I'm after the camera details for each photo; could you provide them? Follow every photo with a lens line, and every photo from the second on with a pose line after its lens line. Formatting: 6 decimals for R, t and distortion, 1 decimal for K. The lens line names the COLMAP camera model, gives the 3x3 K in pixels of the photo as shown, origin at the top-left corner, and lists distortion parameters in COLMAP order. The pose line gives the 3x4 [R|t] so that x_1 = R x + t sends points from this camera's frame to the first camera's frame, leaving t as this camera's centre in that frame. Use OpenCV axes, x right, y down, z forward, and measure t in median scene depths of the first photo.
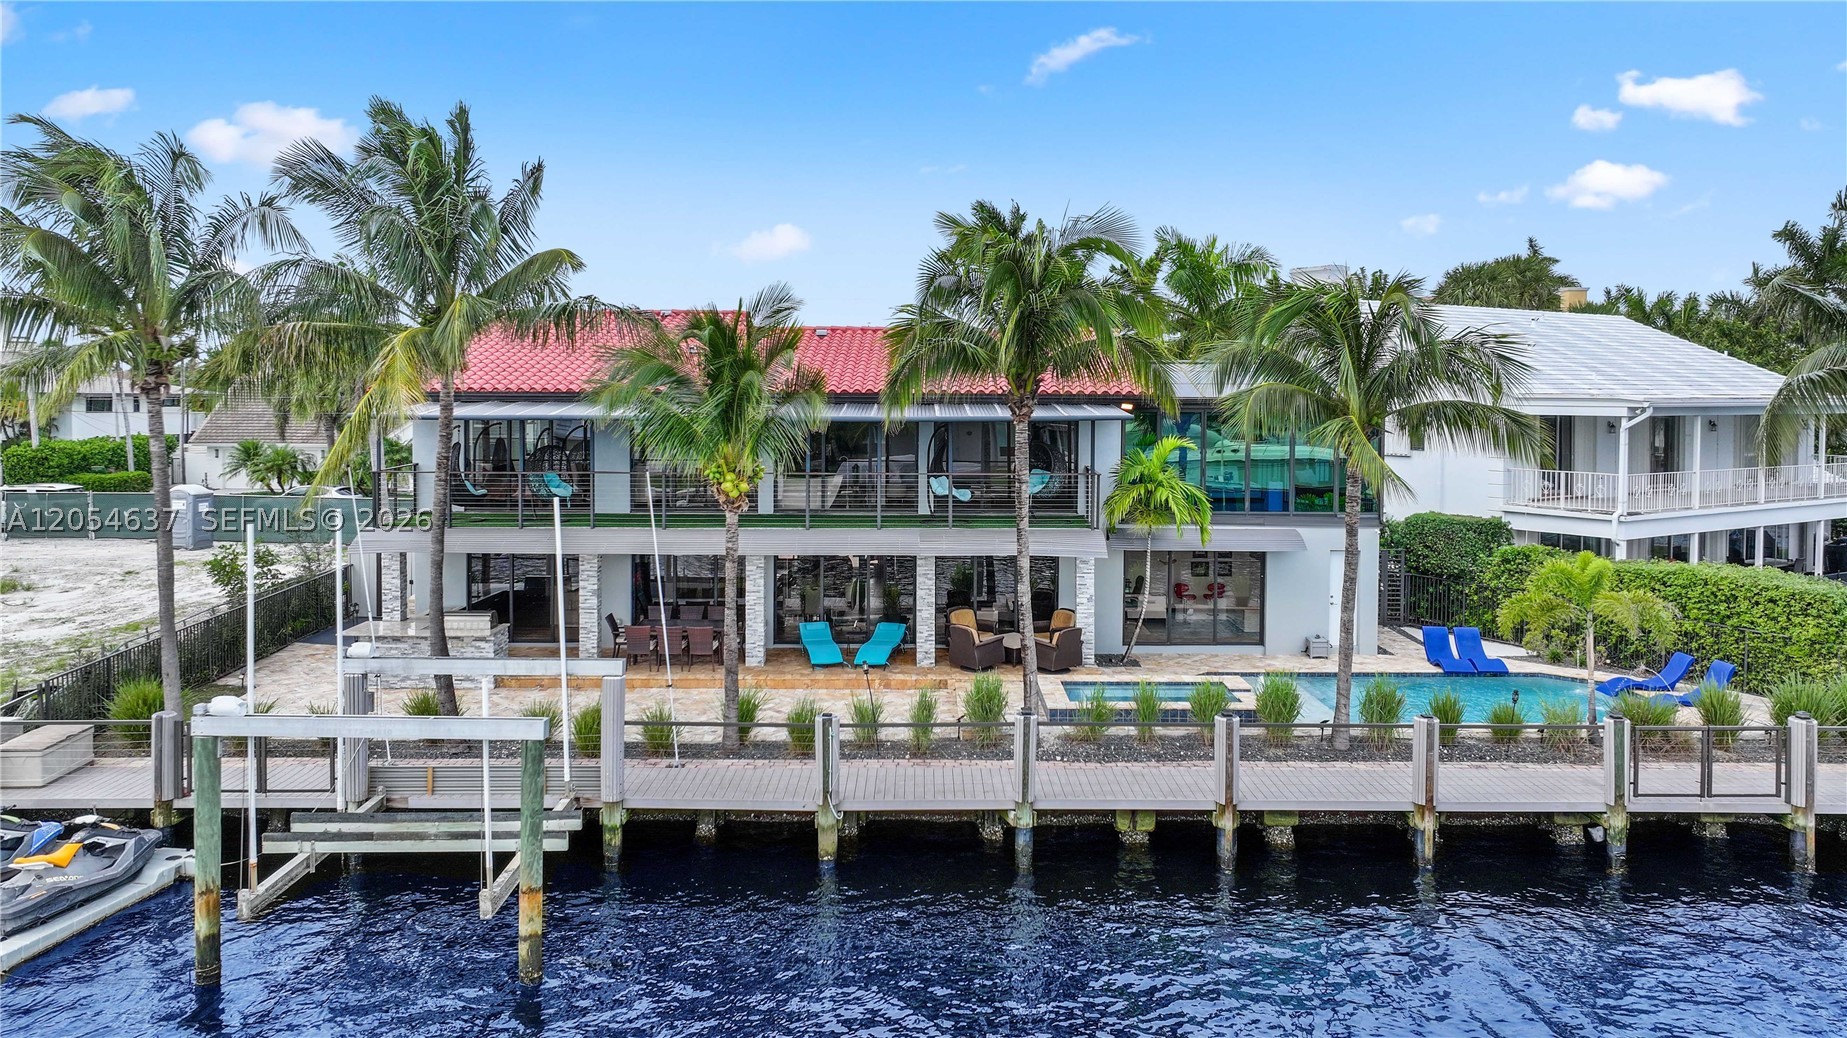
lens RADIAL K [[1226.3, 0, 923.5], [0, 1226.3, 519.0], [0, 0, 1]] dist [0.003209, 0.003708]
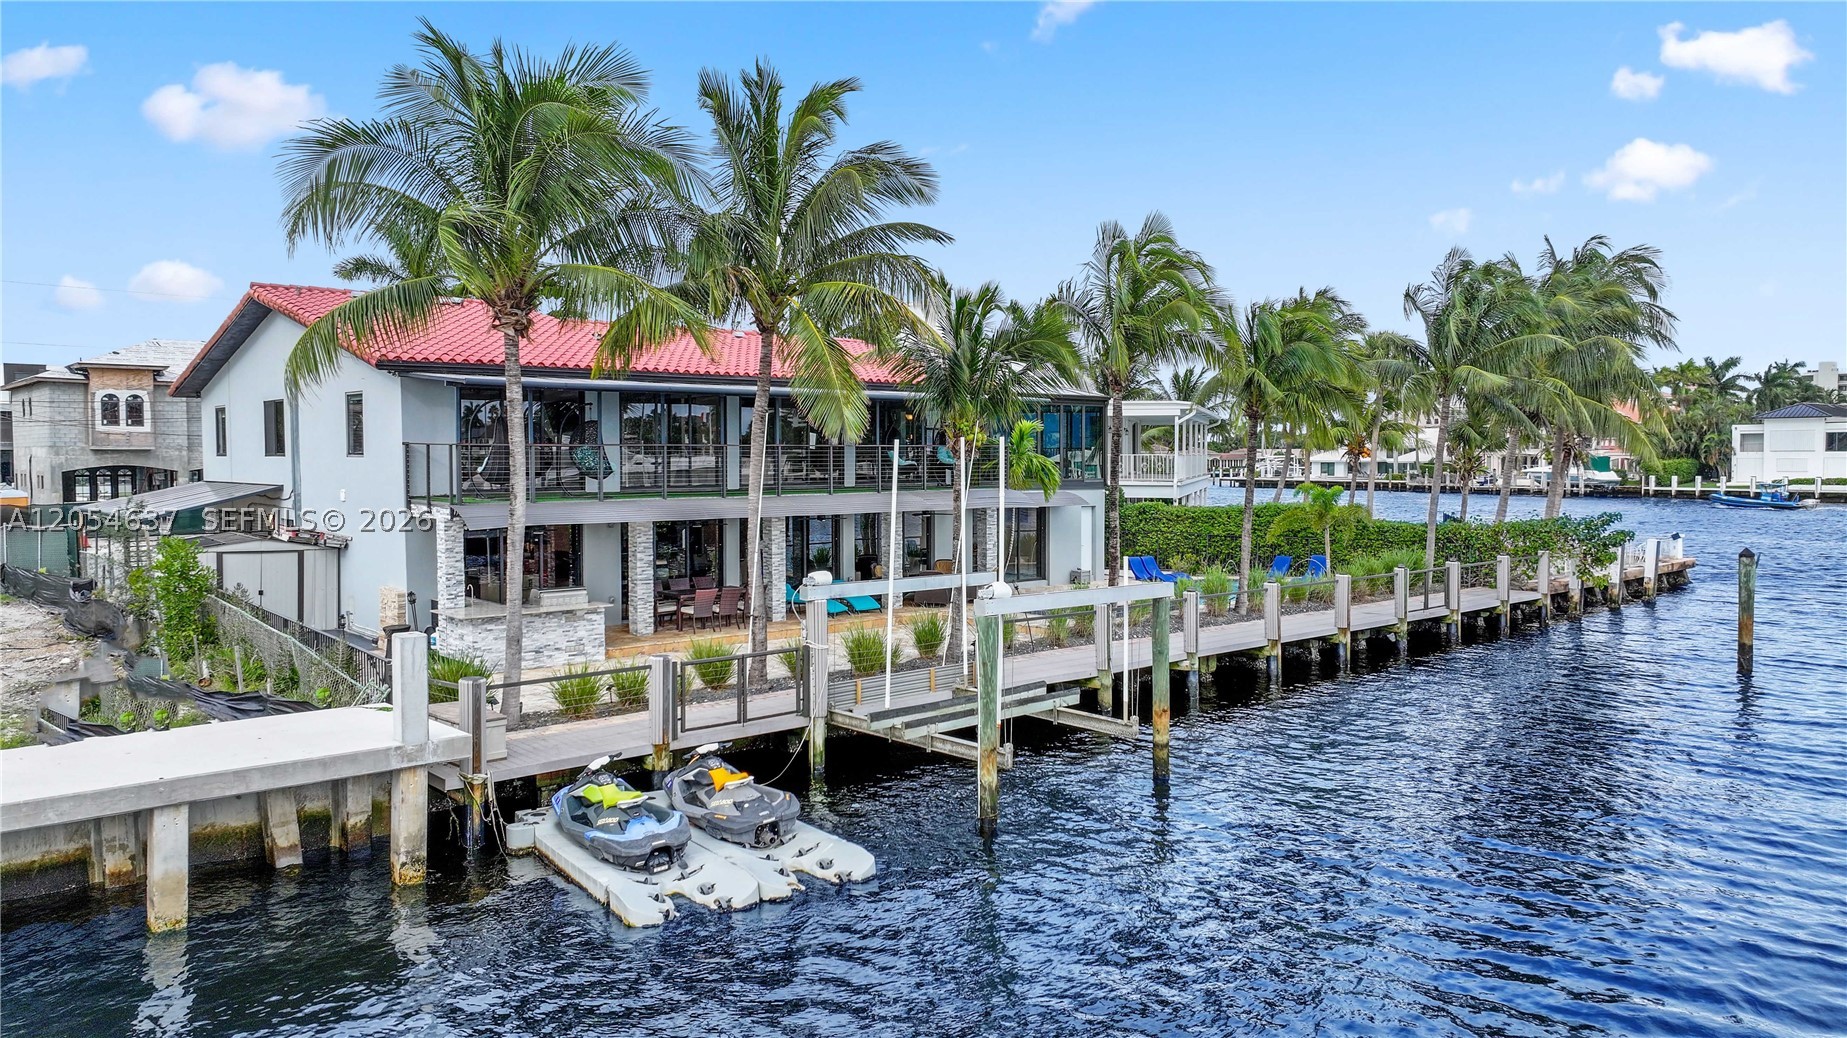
lens RADIAL K [[1226.3, 0, 923.5], [0, 1226.3, 519.0], [0, 0, 1]] dist [0.003209, 0.003708]
pose [[0.730564, -0.032428, 0.682074, -0.982549], [0.019665, 0.999457, 0.026454, 0.002834], [-0.682561, -0.005913, 0.730805, 0.059784]]
